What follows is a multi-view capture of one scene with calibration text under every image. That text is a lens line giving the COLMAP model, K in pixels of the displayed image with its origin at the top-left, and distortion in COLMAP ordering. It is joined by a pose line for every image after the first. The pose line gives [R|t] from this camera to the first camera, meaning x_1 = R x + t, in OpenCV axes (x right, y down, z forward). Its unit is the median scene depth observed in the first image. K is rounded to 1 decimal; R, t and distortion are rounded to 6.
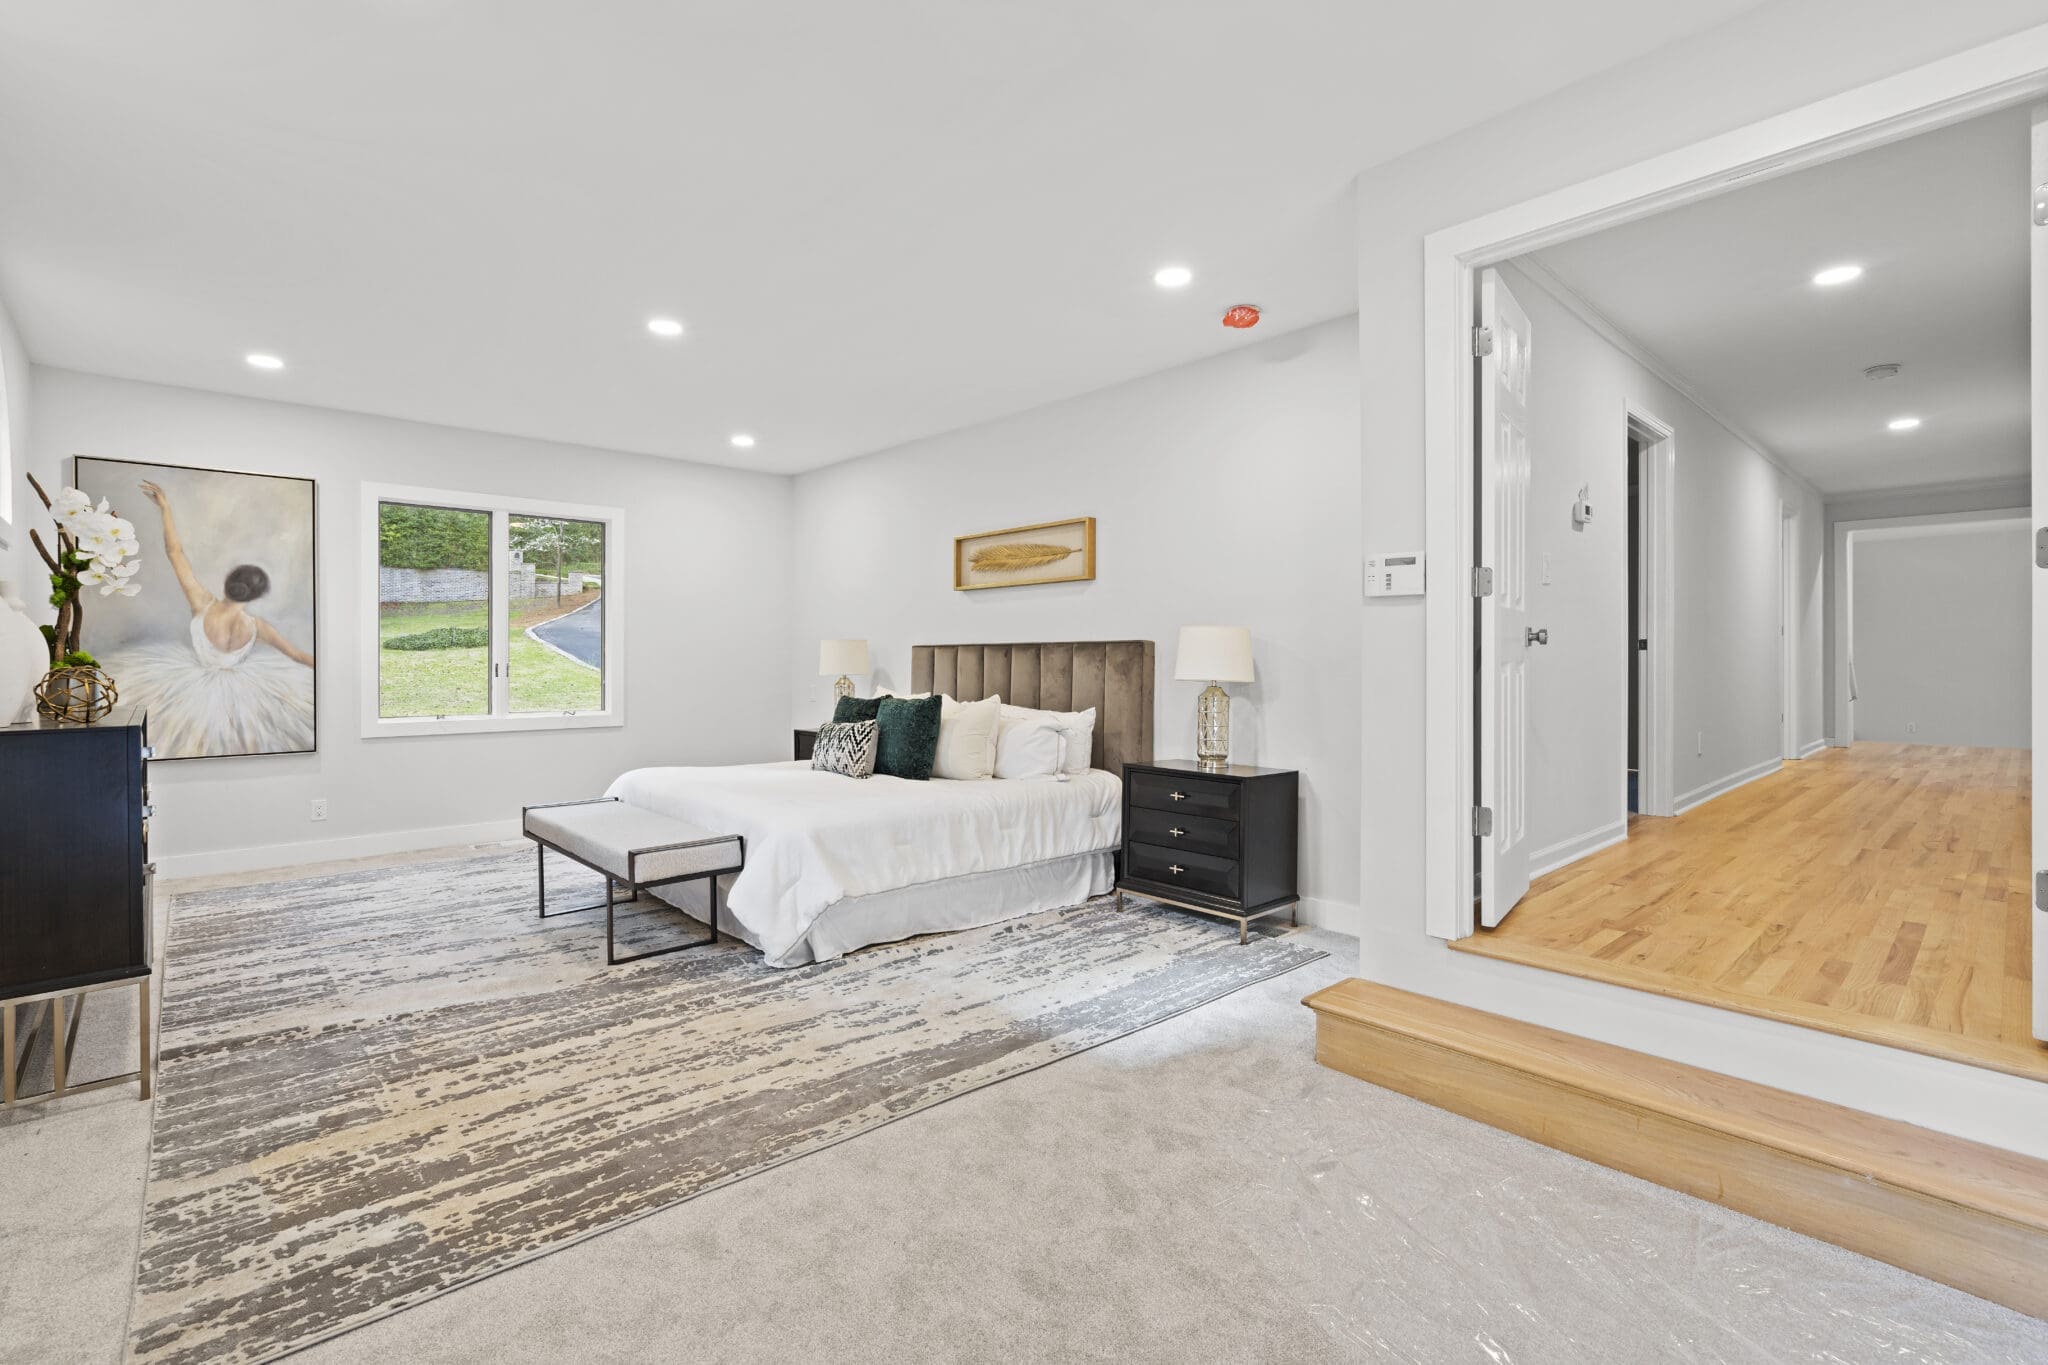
lens RADIAL K [[922.8, 0, 1022.7], [0, 922.8, 669.6], [0, 0, 1]] dist [-0.000706, 0.000205]
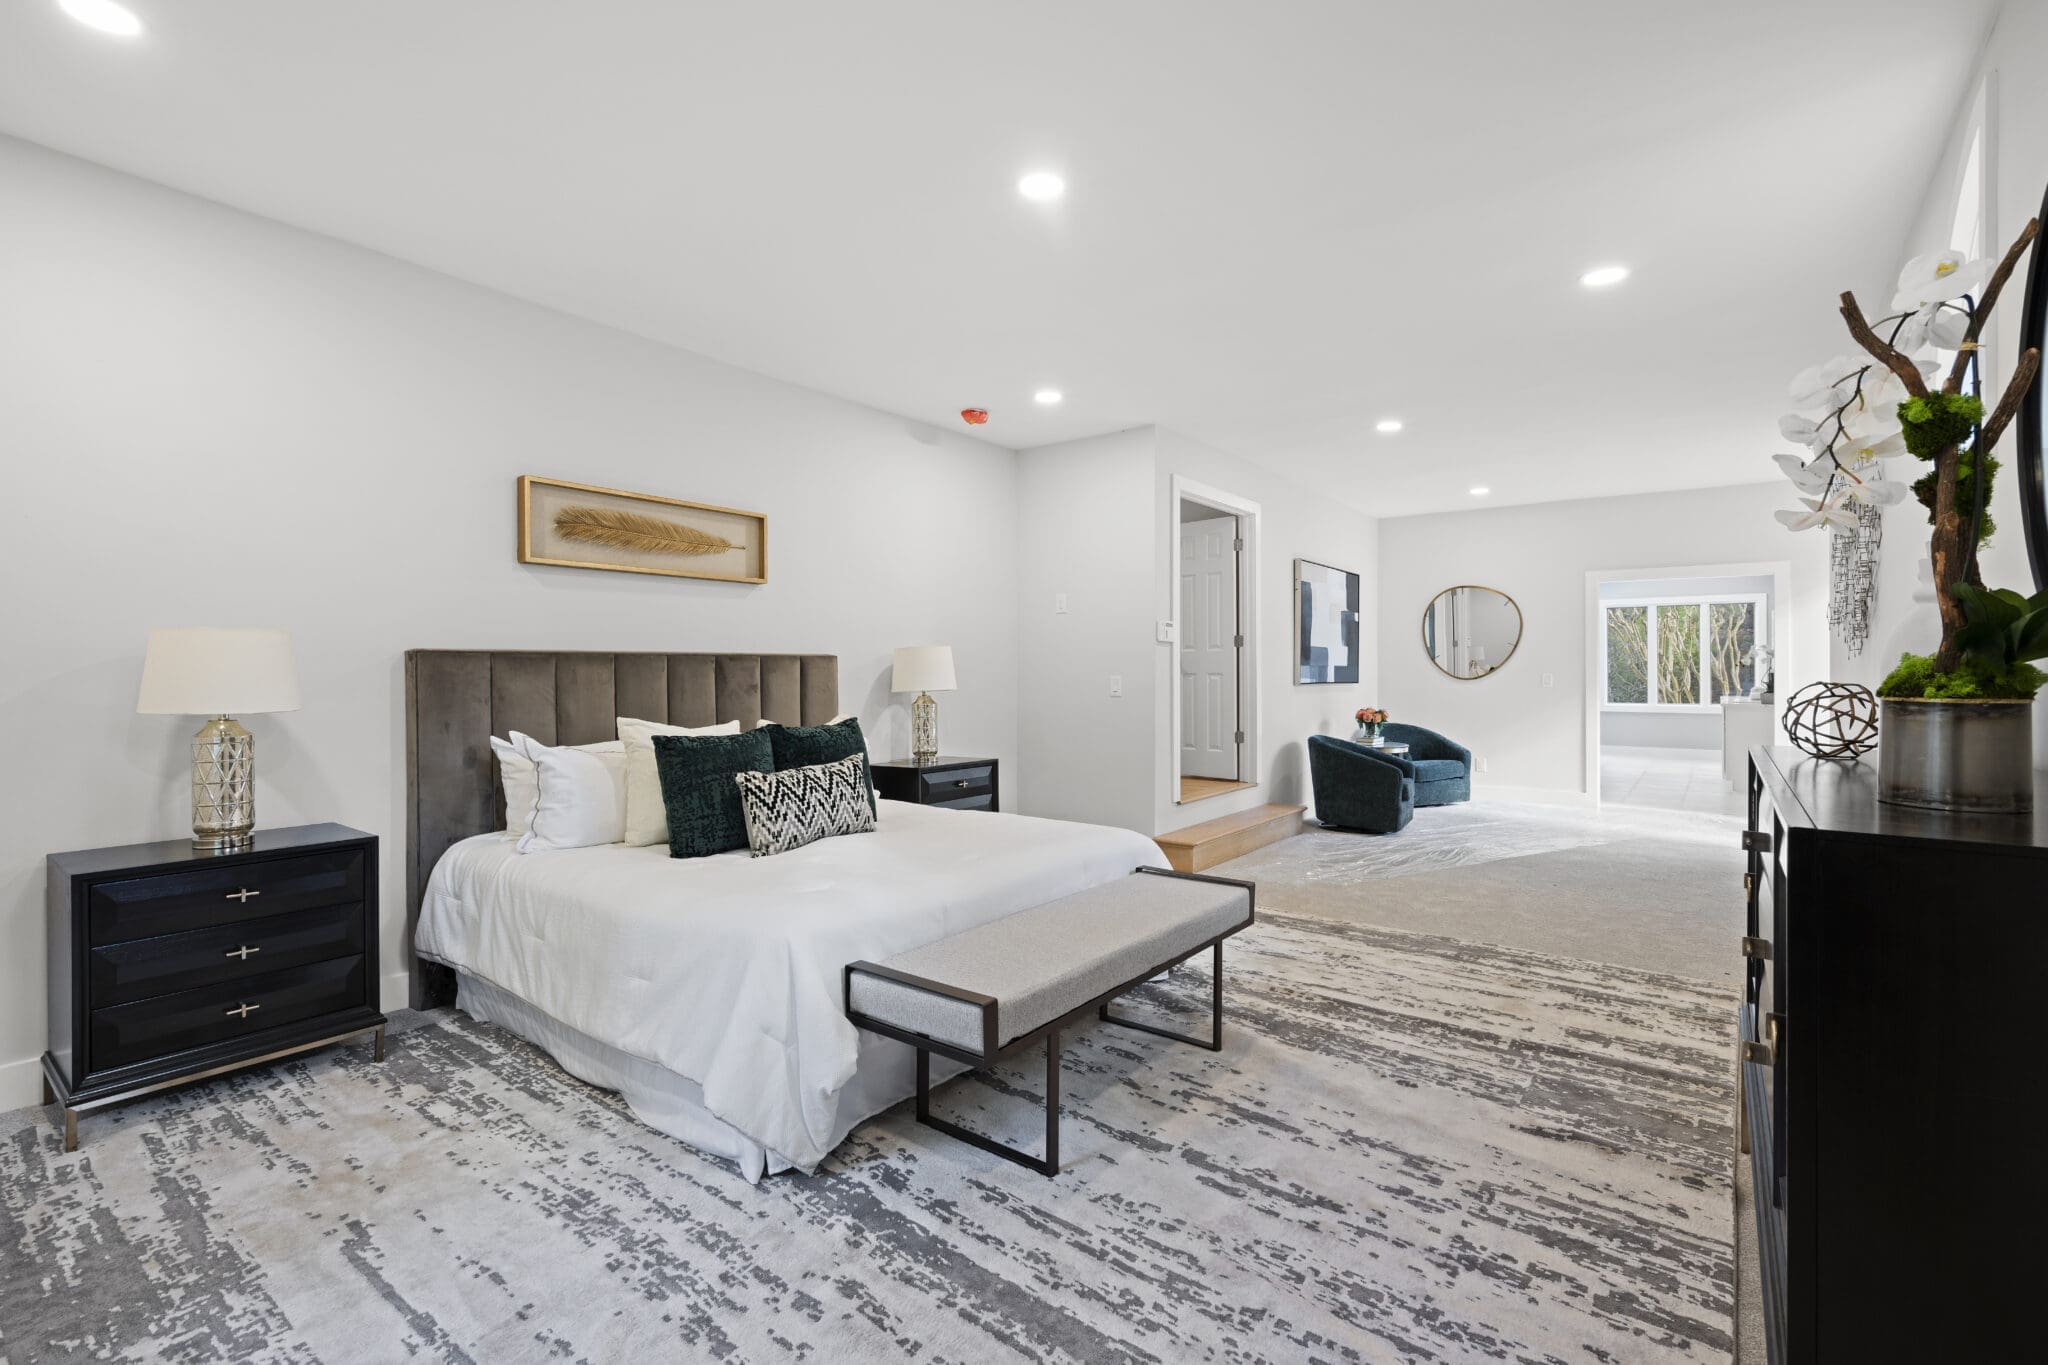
lens RADIAL K [[922.8, 0, 1022.7], [0, 922.8, 669.6], [0, 0, 1]] dist [-0.000706, 0.000205]
pose [[-0.174204, 0.002204, 0.984707, -1.449167], [0.017053, 0.999854, 0.000779, -0.019801], [-0.984562, 0.016928, -0.174216, 1.557108]]
